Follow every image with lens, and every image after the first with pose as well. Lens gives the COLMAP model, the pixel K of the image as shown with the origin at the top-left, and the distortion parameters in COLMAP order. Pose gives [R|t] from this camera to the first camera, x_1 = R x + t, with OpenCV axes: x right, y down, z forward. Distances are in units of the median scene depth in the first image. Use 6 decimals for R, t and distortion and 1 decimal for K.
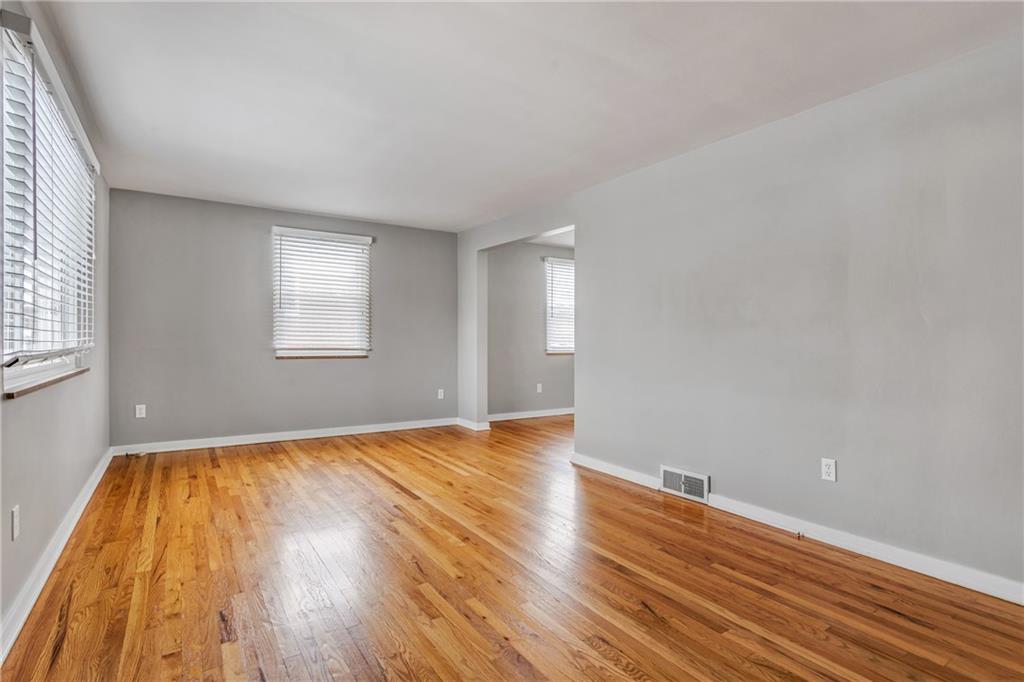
lens RADIAL K [[505.1, 0, 507.9], [0, 505.1, 337.9], [0, 0, 1]] dist [-0.019734, 0.007820]
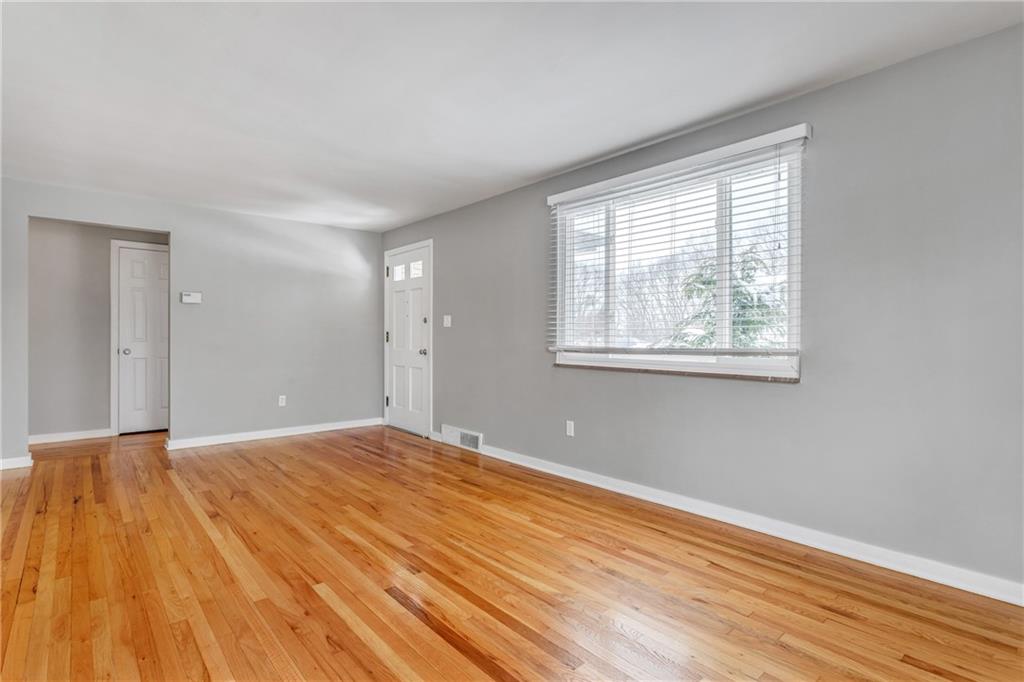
lens RADIAL K [[505.1, 0, 507.9], [0, 505.1, 337.9], [0, 0, 1]] dist [-0.019734, 0.007820]
pose [[-0.988991, -0.009156, -0.147694, -0.320111], [-0.009955, 0.999940, 0.004674, -0.012217], [0.147642, 0.006093, -0.989022, 2.328624]]
